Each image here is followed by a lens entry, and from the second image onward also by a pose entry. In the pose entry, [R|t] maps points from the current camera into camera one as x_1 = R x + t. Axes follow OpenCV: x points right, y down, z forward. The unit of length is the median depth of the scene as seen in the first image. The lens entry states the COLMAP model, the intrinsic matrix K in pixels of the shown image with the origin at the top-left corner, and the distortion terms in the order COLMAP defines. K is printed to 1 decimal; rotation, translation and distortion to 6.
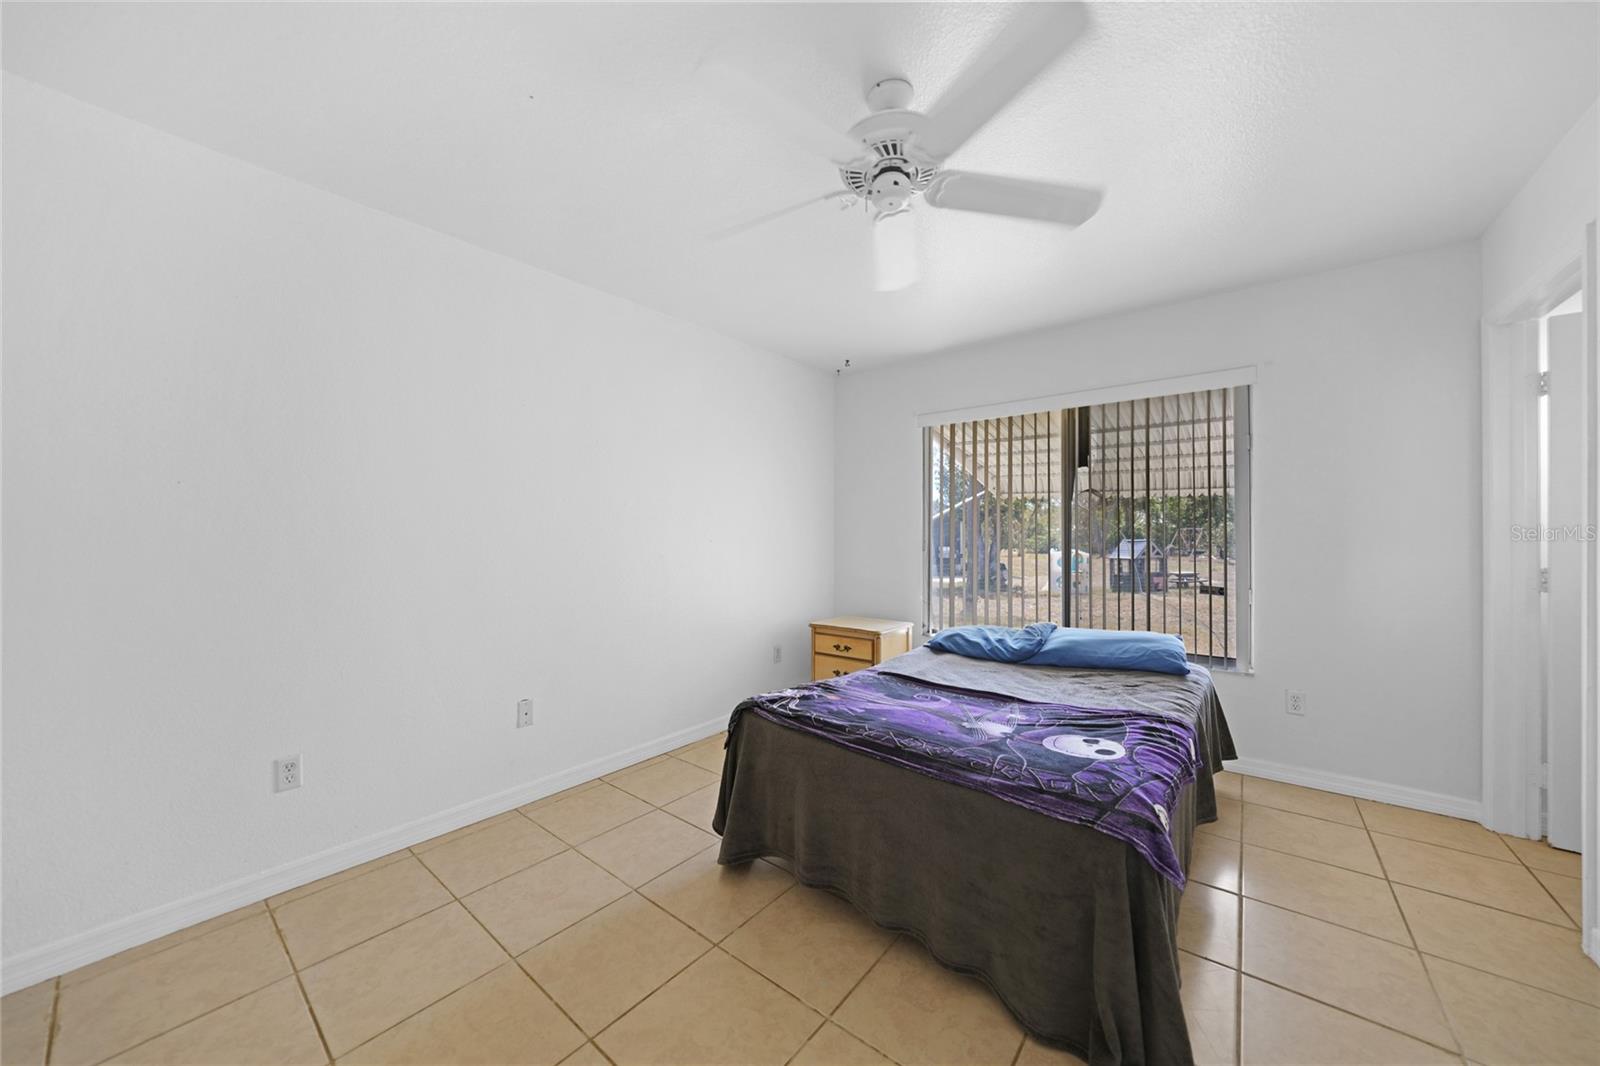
lens RADIAL K [[567.9, 0, 803.5], [0, 567.9, 530.7], [0, 0, 1]] dist [-0.009258, 0.001204]
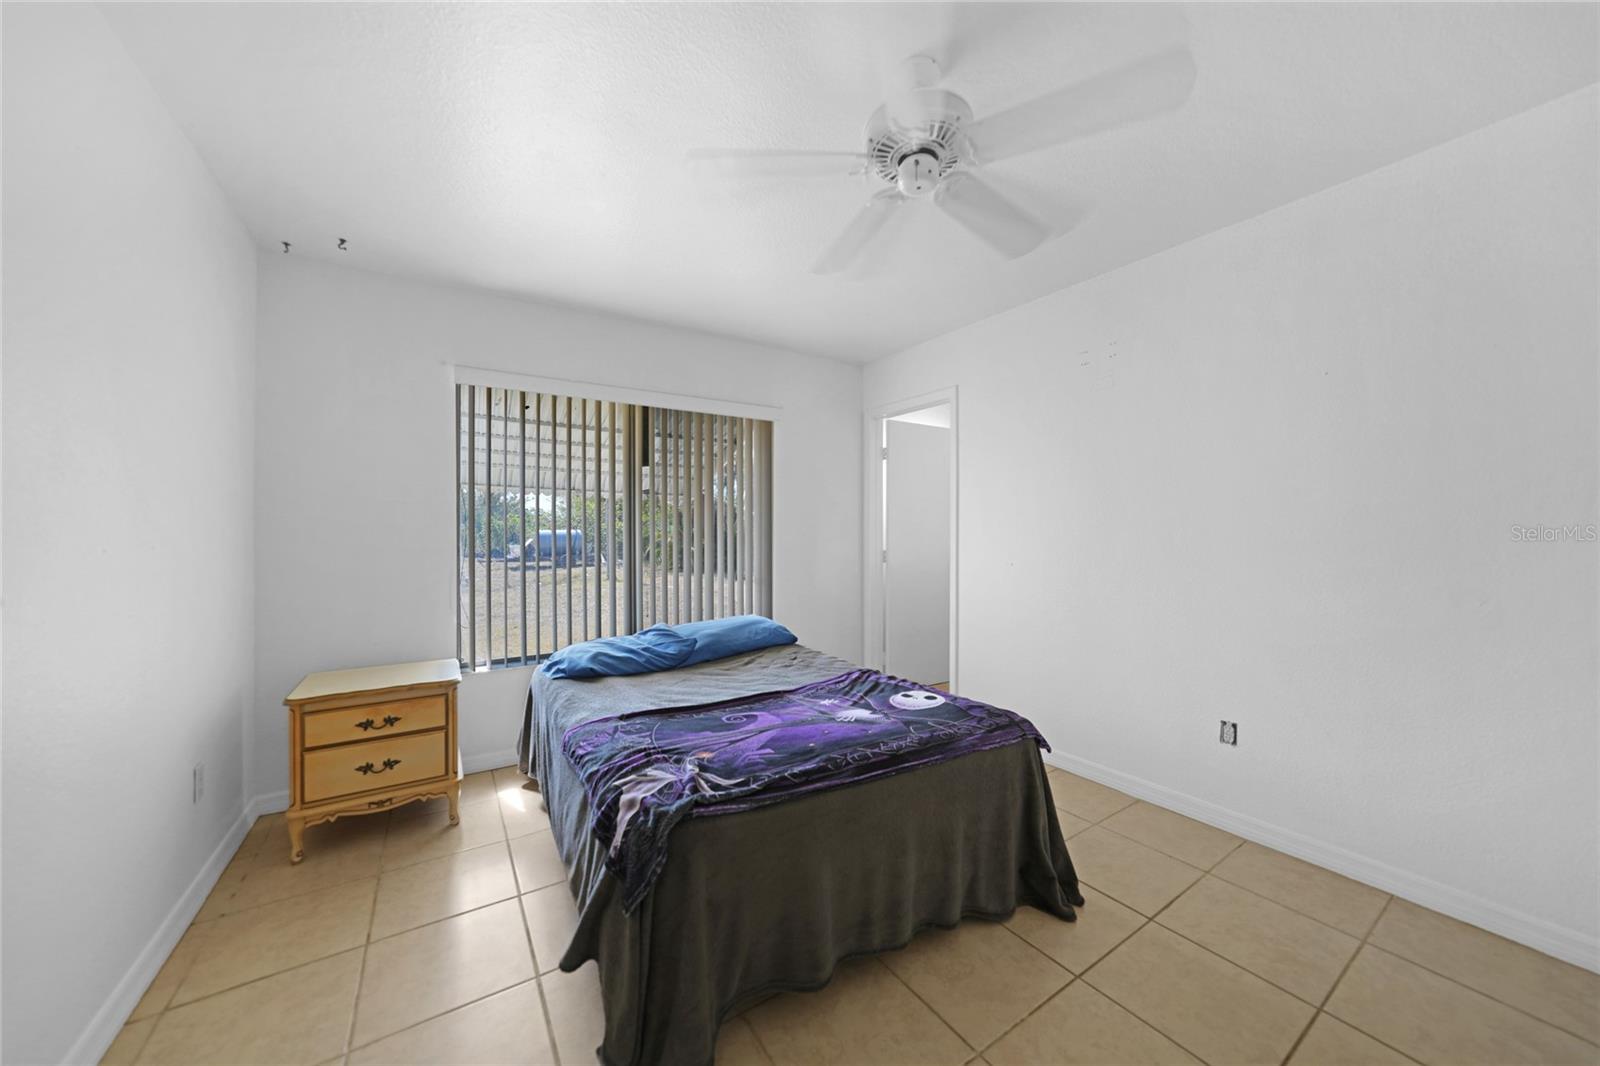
lens RADIAL K [[567.9, 0, 803.9], [0, 567.9, 534.3], [0, 0, 1]] dist [-0.009258, 0.001204]
pose [[0.302895, -0.003270, 0.953018, -0.607306], [-0.005406, 0.999972, 0.005150, 0.002785], [-0.953009, -0.006711, 0.302869, 0.654264]]
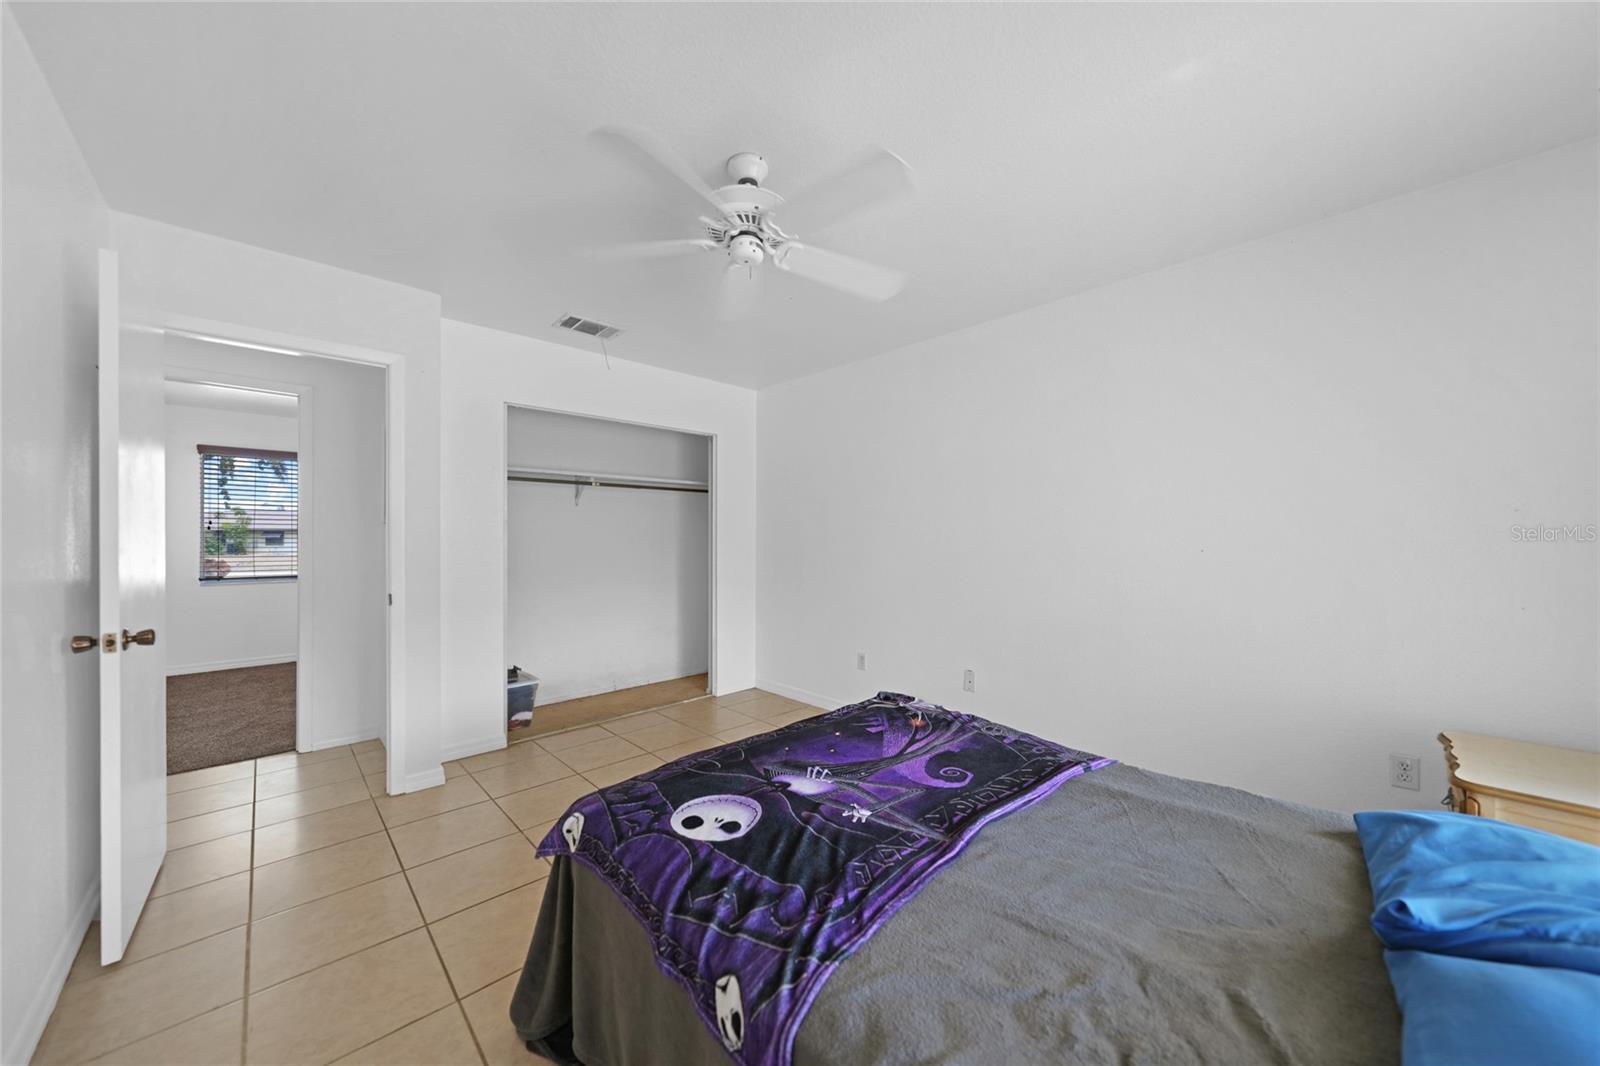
lens RADIAL K [[567.9, 0, 805.5], [0, 567.9, 536.1], [0, 0, 1]] dist [-0.009258, 0.001204]
pose [[-0.119130, -0.003231, -0.992873, 0.960207], [0.000908, 0.999994, -0.003363, 0.001283], [0.992878, -0.001302, -0.119126, 0.926159]]
